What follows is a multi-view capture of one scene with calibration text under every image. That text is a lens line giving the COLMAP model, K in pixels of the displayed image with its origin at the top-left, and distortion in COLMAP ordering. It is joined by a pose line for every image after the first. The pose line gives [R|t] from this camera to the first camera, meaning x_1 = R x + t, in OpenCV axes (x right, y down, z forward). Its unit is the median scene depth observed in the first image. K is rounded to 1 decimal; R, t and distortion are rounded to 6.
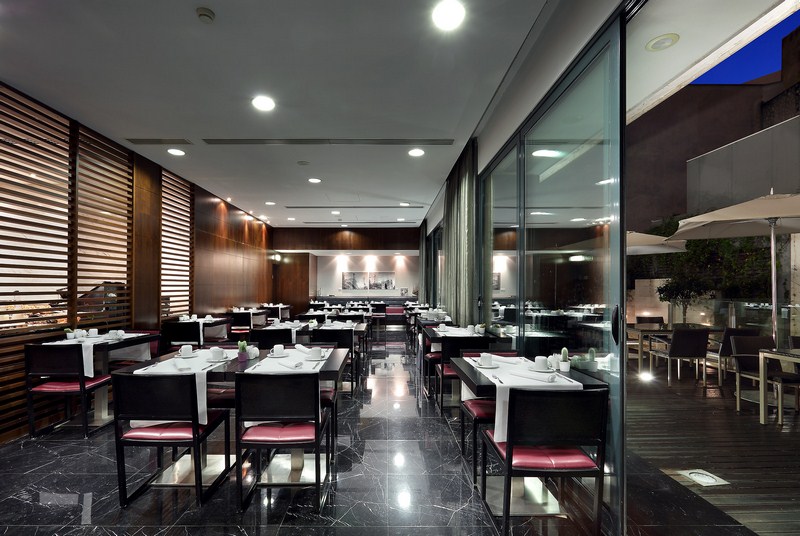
lens RADIAL K [[395.5, 0, 387.3], [0, 395.5, 286.2], [0, 0, 1]] dist [-0.002083, -0.000579]
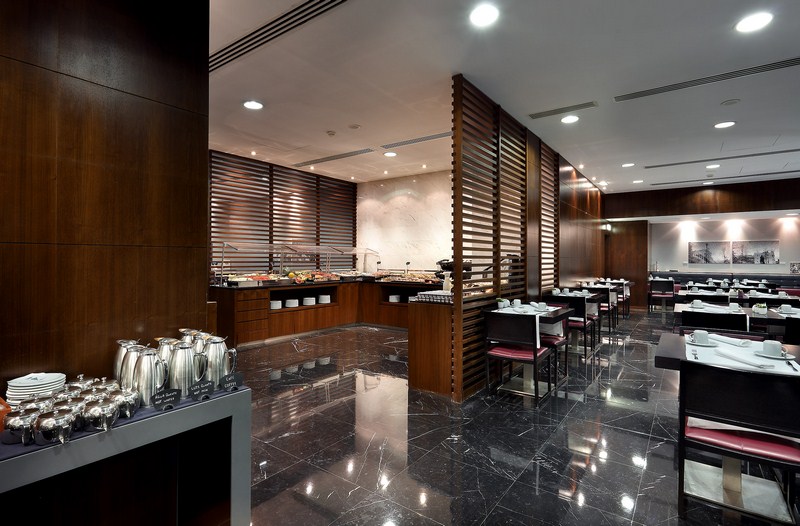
lens RADIAL K [[397.9, 0, 400.0], [0, 397.9, 263.0], [0, 0, 1]] dist [-0.001461, -0.000091]
pose [[0.802658, 0.010003, -0.596355, -0.123841], [-0.003683, 0.999923, 0.011815, -0.000010], [0.596428, -0.007287, 0.802634, -0.010478]]
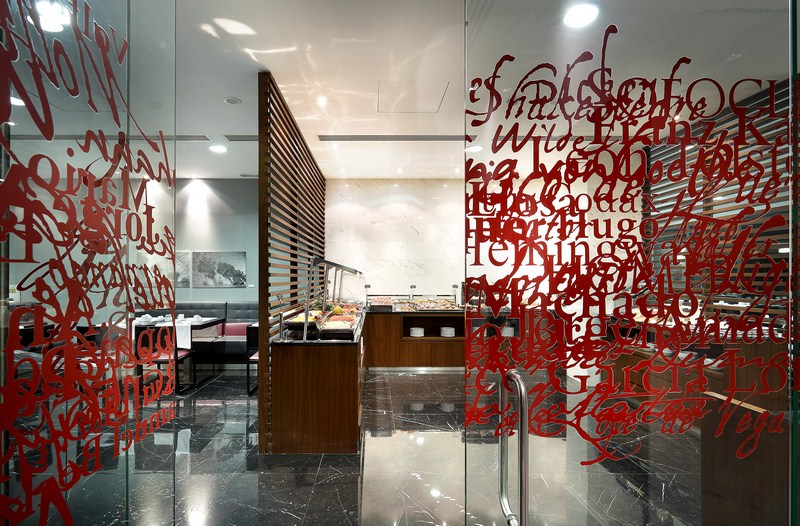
lens RADIAL K [[397.9, 0, 400.0], [0, 397.9, 263.0], [0, 0, 1]] dist [-0.001461, -0.000091]
pose [[0.999483, -0.000022, 0.032154, -0.571389], [0.001371, 0.999120, -0.041931, -0.001121], [-0.032125, 0.041953, 0.998603, -0.003725]]
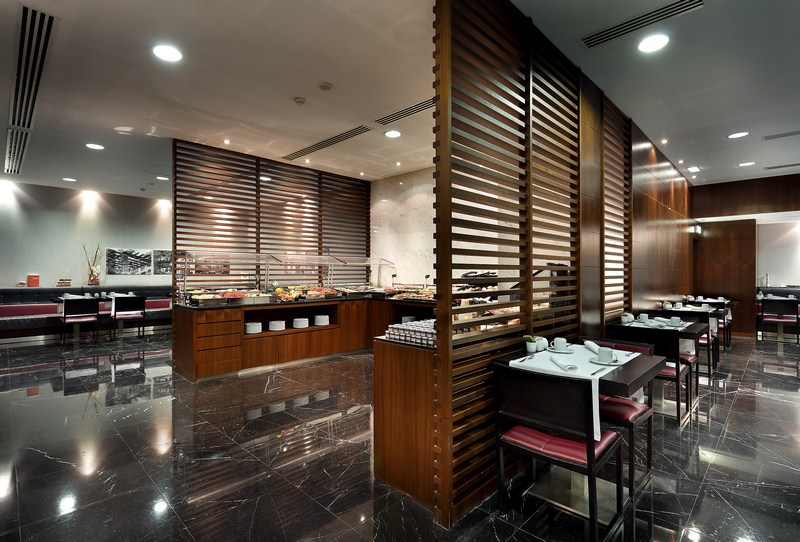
lens RADIAL K [[396.4, 0, 392.6], [0, 396.4, 274.2], [0, 0, 1]] dist [0.002305, 0.000358]
pose [[0.703194, 0.007155, -0.710962, -0.166331], [-0.001464, 0.999962, 0.008615, 0.000801], [0.710996, -0.005018, 0.703178, 0.131514]]
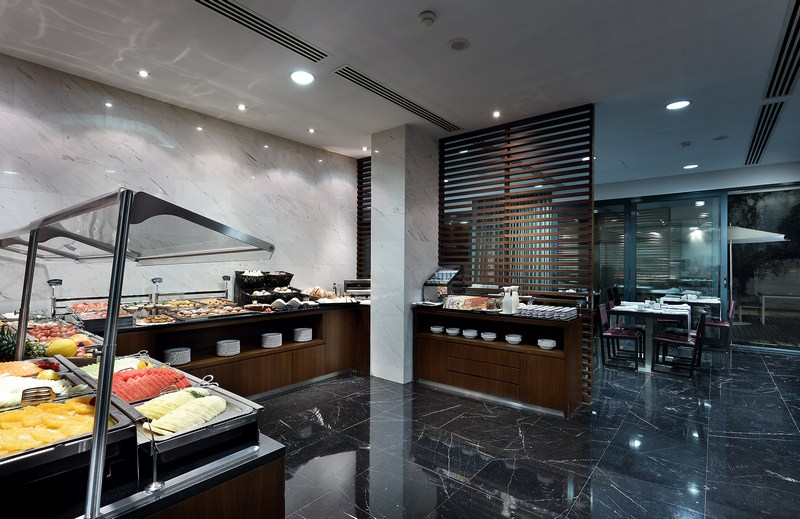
lens RADIAL K [[379.3, 0, 412.7], [0, 379.3, 261.3], [0, 0, 1]] dist [-0.001246, -0.000188]
pose [[0.623813, 0.009323, 0.781518, -0.651183], [-0.006762, 0.999956, -0.006532, -0.006814], [-0.781544, -0.001210, 0.623849, 0.191244]]
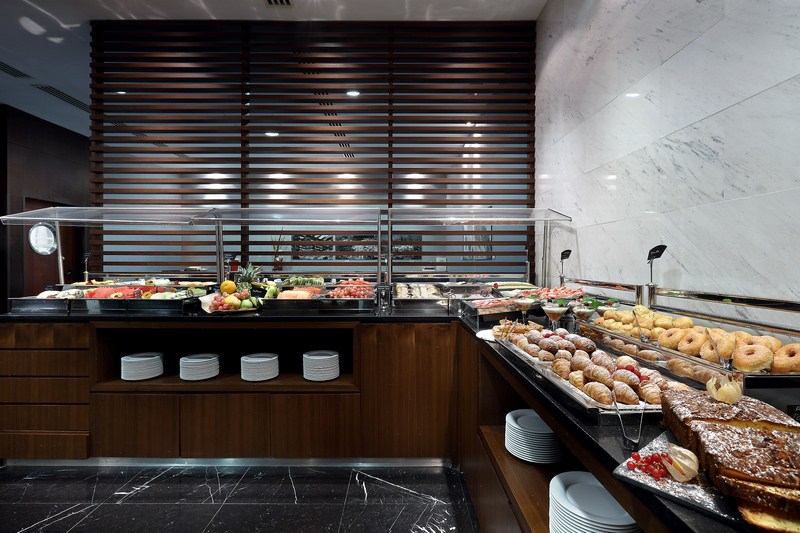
lens RADIAL K [[395.5, 0, 387.3], [0, 395.5, 284.7], [0, 0, 1]] dist [-0.002083, -0.000579]
pose [[-0.028817, 0.060356, -0.997761, -0.400021], [0.005336, 0.998170, 0.060227, 0.011250], [0.999570, -0.003588, -0.029086, 0.479856]]
